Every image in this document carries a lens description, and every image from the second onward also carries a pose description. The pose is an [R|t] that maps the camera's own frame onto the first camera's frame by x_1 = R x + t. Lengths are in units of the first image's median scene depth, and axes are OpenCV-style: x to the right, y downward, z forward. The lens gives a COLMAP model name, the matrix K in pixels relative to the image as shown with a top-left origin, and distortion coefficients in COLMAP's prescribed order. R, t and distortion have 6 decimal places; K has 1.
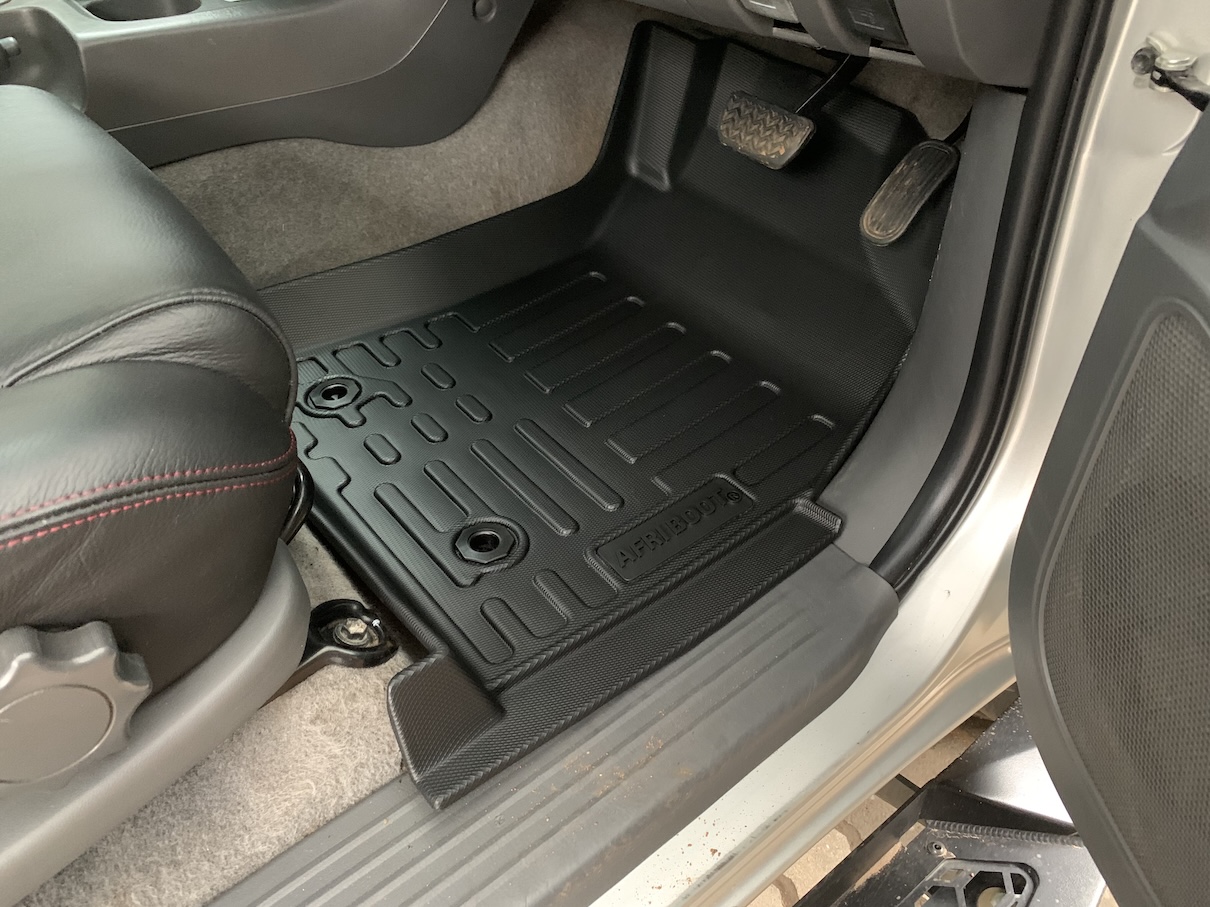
lens RADIAL K [[900.5, 0, 605.0], [0, 900.5, 453.5], [0, 0, 1]] dist [0.011362, -0.005668]
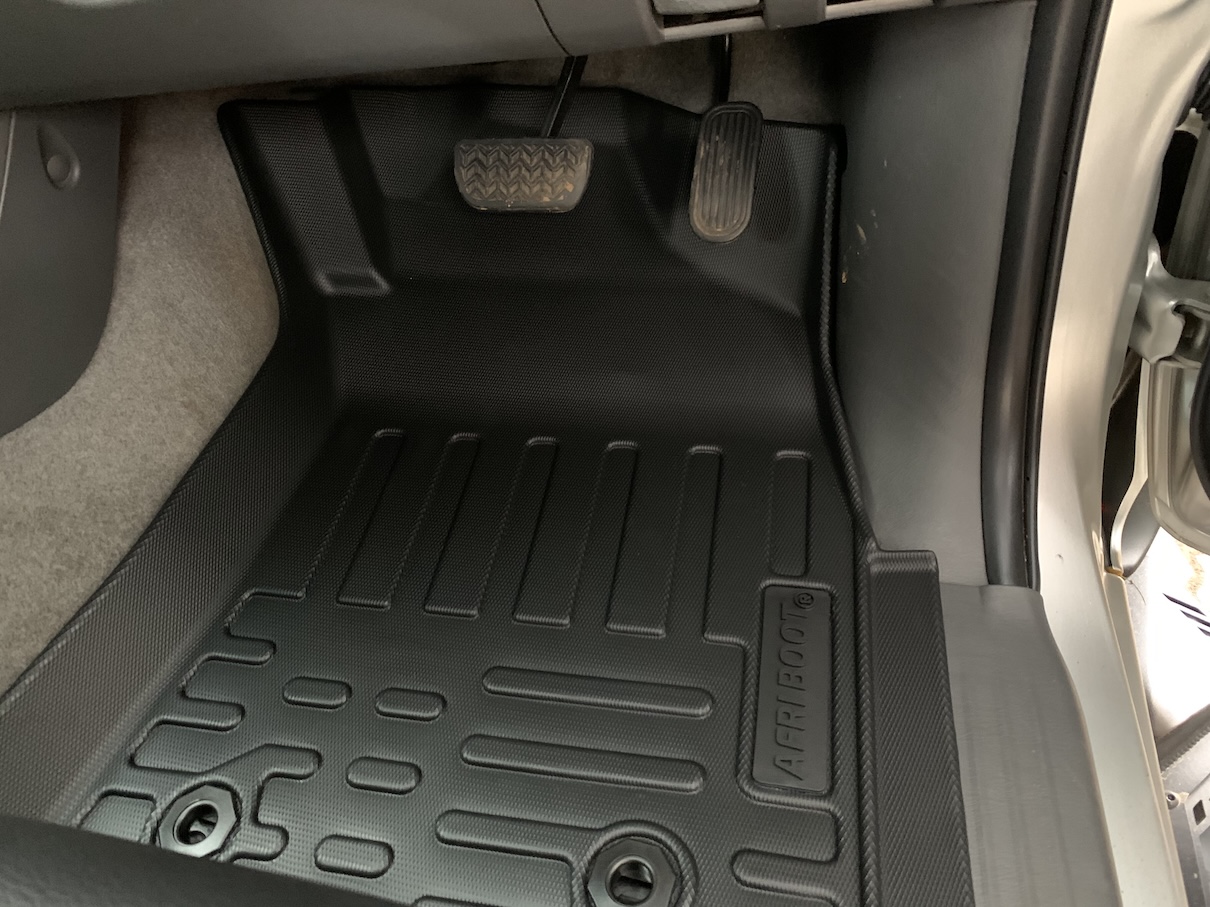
lens RADIAL K [[900.5, 0, 605.0], [0, 900.5, 453.5], [0, 0, 1]] dist [0.011362, -0.005668]
pose [[0.760971, -0.506856, 0.404993, -0.182690], [0.506119, 0.854323, 0.118216, -0.185059], [-0.405914, 0.115015, 0.906645, 0.265137]]
